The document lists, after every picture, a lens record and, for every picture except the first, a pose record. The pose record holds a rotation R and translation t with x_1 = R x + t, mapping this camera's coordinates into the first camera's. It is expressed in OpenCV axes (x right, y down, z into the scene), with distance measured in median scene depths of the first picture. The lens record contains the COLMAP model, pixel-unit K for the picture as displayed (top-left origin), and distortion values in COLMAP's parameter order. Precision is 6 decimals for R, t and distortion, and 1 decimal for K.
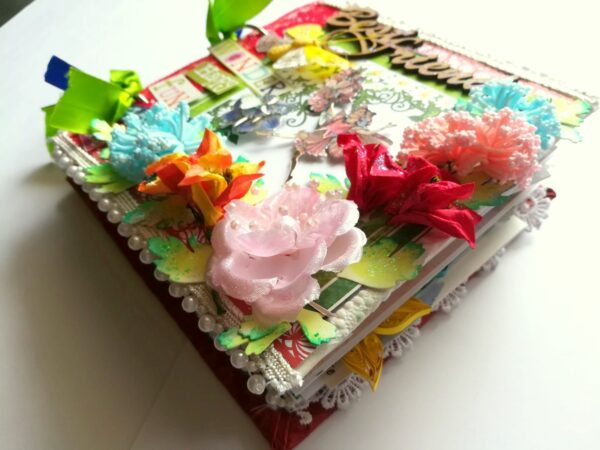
lens RADIAL K [[497.1, 0, 300.0], [0, 497.1, 225.0], [0, 0, 1]] dist [-0.132336, 0.120299]
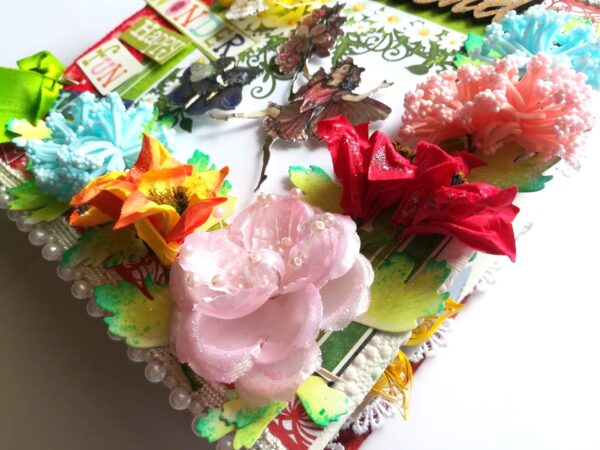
lens RADIAL K [[511.2, 0, 300.0], [0, 511.2, 225.0], [0, 0, 1]] dist [-0.193708, 0.245192]
pose [[0.991457, -0.130196, -0.007918, 0.029583], [0.129729, 0.977948, 0.163670, -0.129904], [-0.013566, -0.163299, 0.986483, 0.191527]]
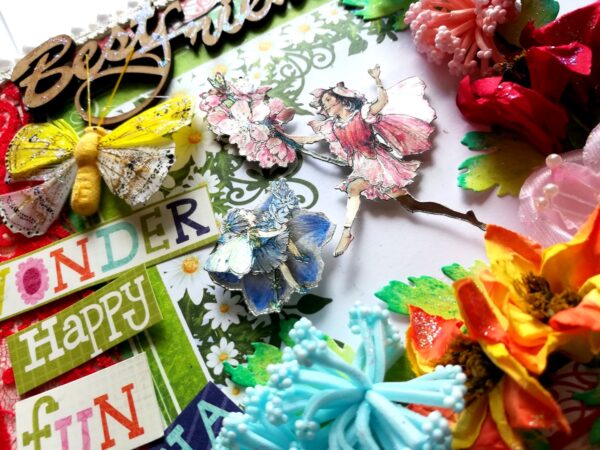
lens RADIAL K [[497.1, 0, 300.0], [0, 497.1, 225.0], [0, 0, 1]] dist [-0.132336, 0.120299]
pose [[0.220105, -0.830909, 0.511023, -0.343338], [0.788794, 0.459811, 0.407894, -0.448240], [-0.573897, 0.313313, 0.756623, 0.605100]]
